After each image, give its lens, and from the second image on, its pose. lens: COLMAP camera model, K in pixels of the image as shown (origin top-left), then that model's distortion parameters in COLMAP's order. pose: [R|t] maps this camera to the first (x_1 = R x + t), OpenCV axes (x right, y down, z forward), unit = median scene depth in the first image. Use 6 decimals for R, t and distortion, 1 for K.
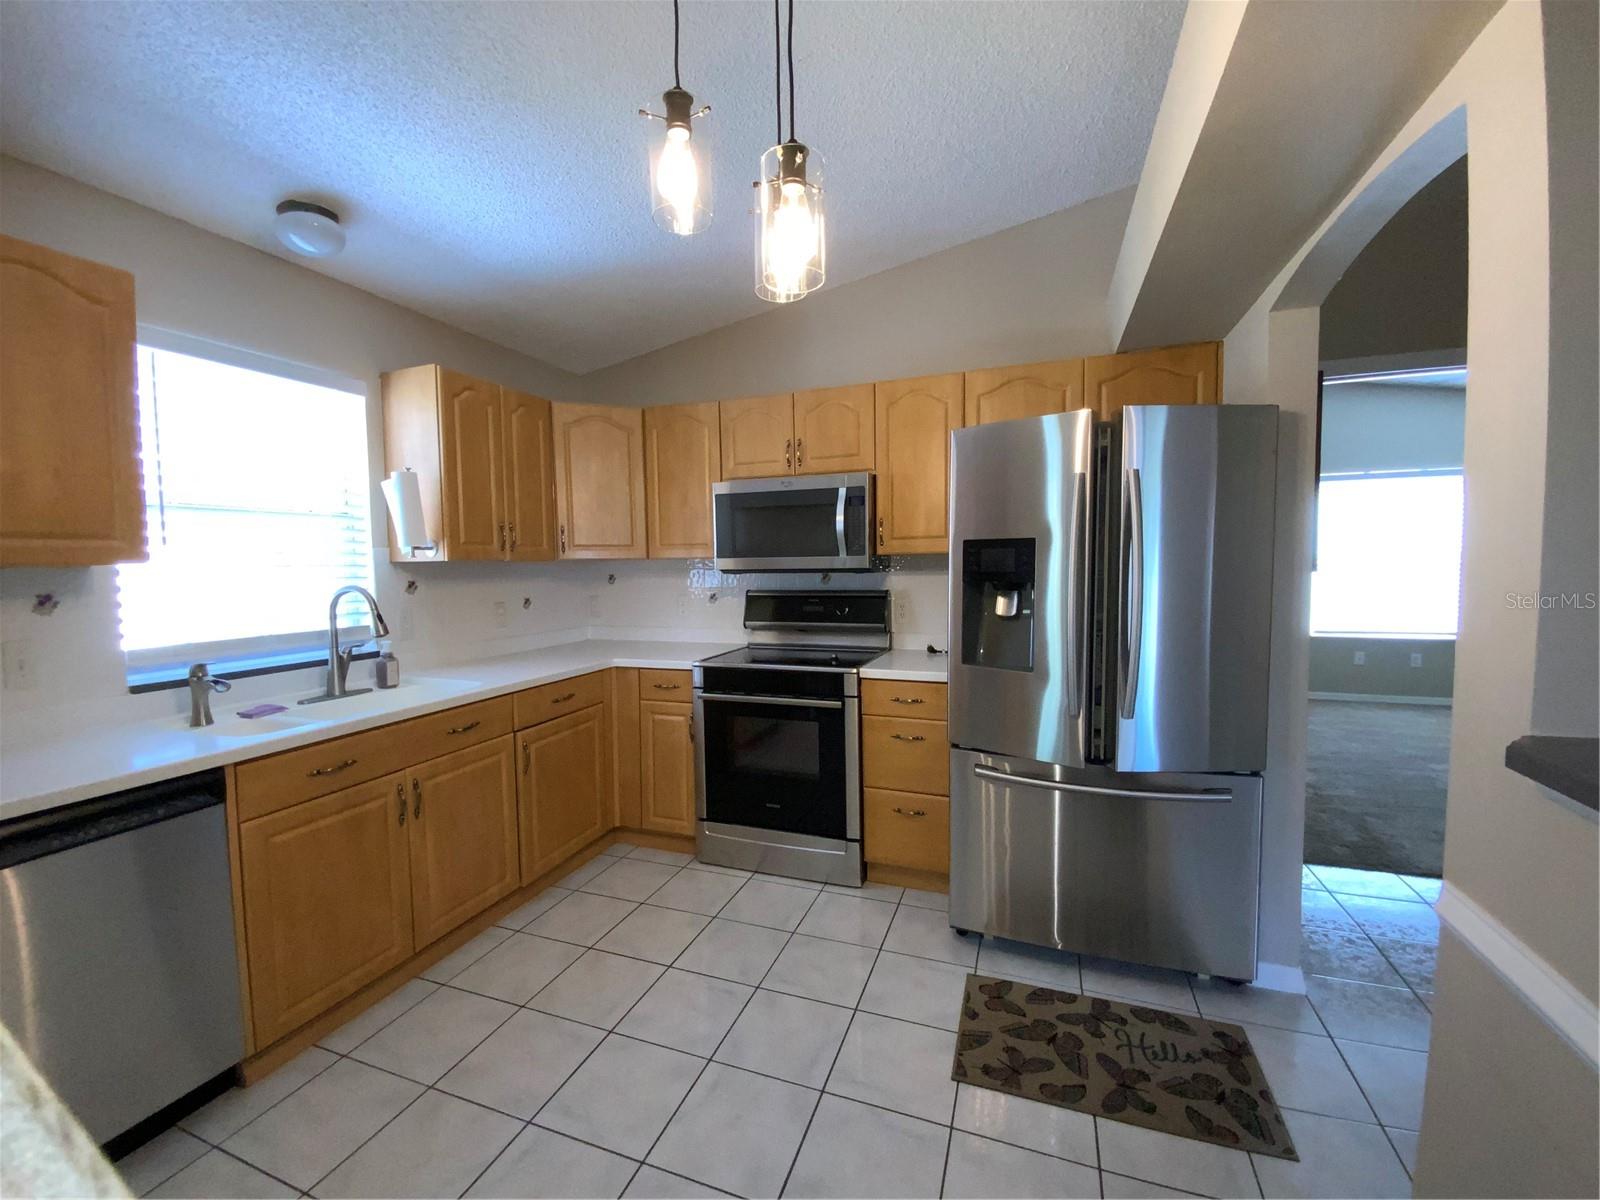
lens RADIAL K [[650.6, 0, 799.2], [0, 650.6, 599.6], [0, 0, 1]] dist [0.025910, -0.021208]
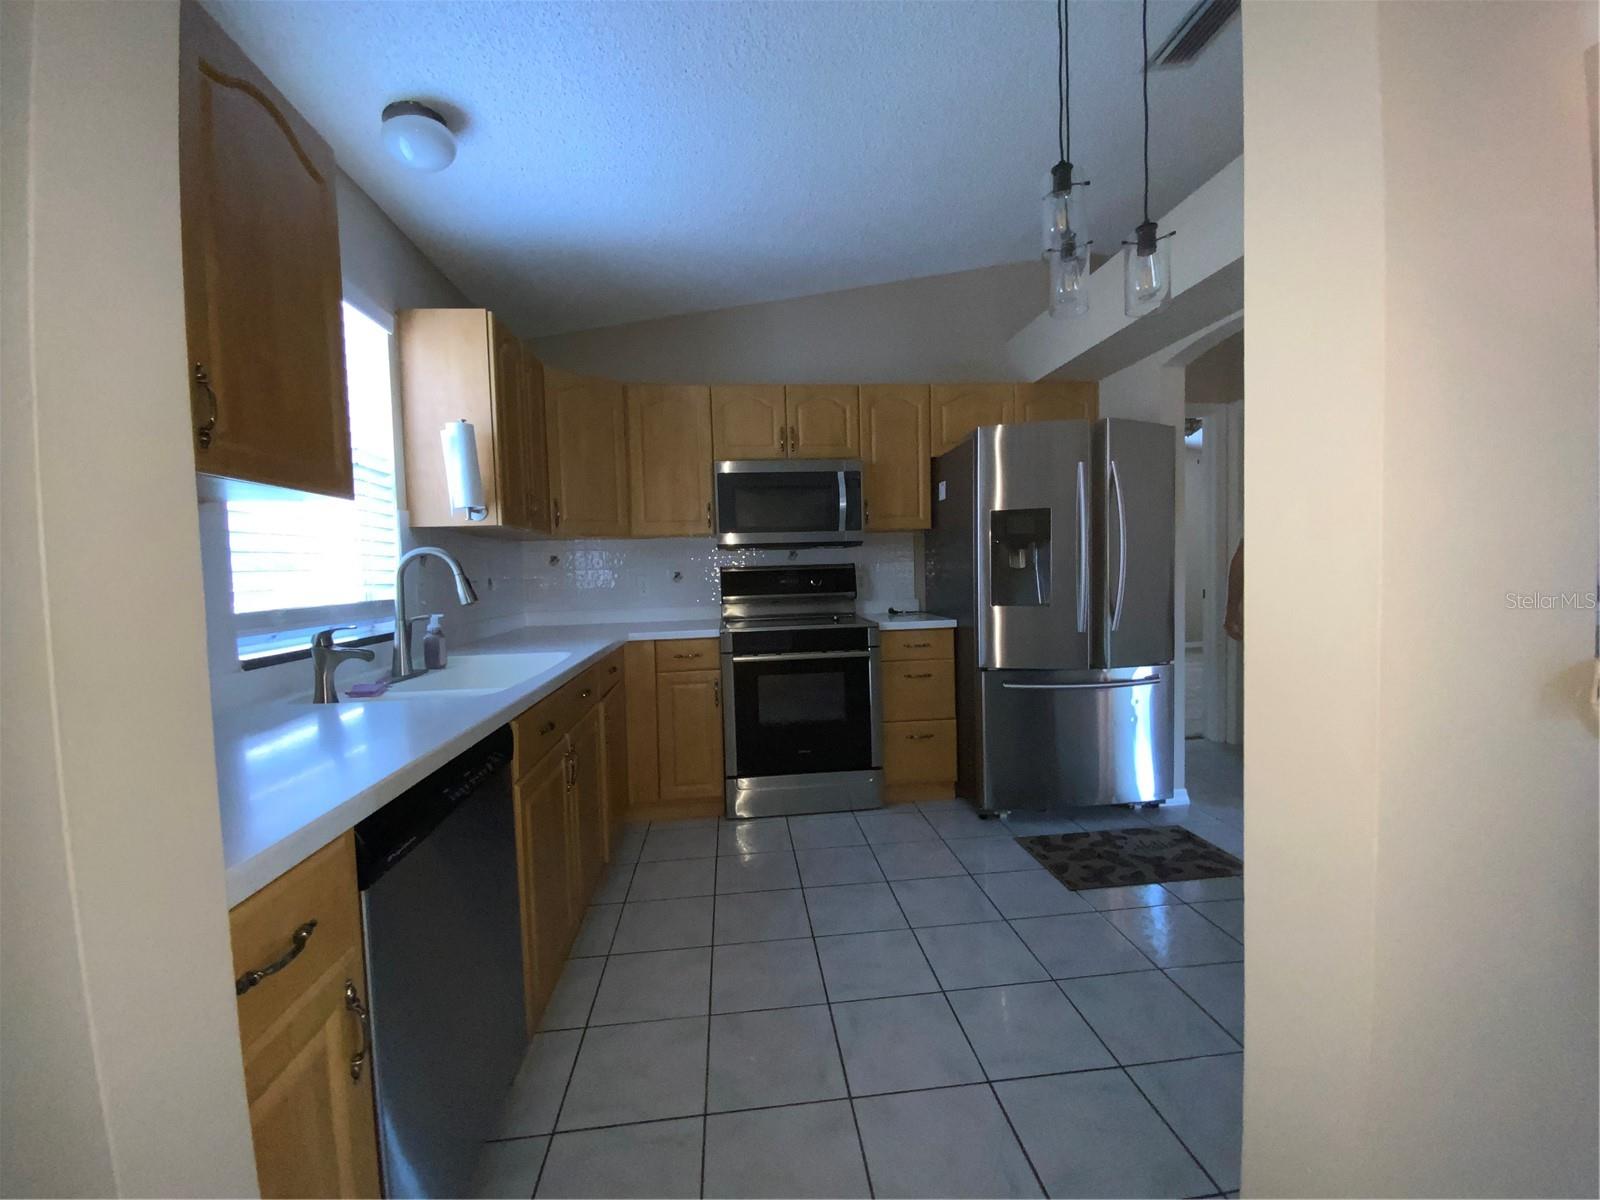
lens RADIAL K [[650.6, 0, 799.2], [0, 650.6, 599.6], [0, 0, 1]] dist [0.025910, -0.021208]
pose [[0.894166, -0.032402, 0.446562, -0.672772], [0.040841, 0.999123, -0.009283, 0.081419], [-0.445869, 0.026539, 0.894705, 0.000718]]
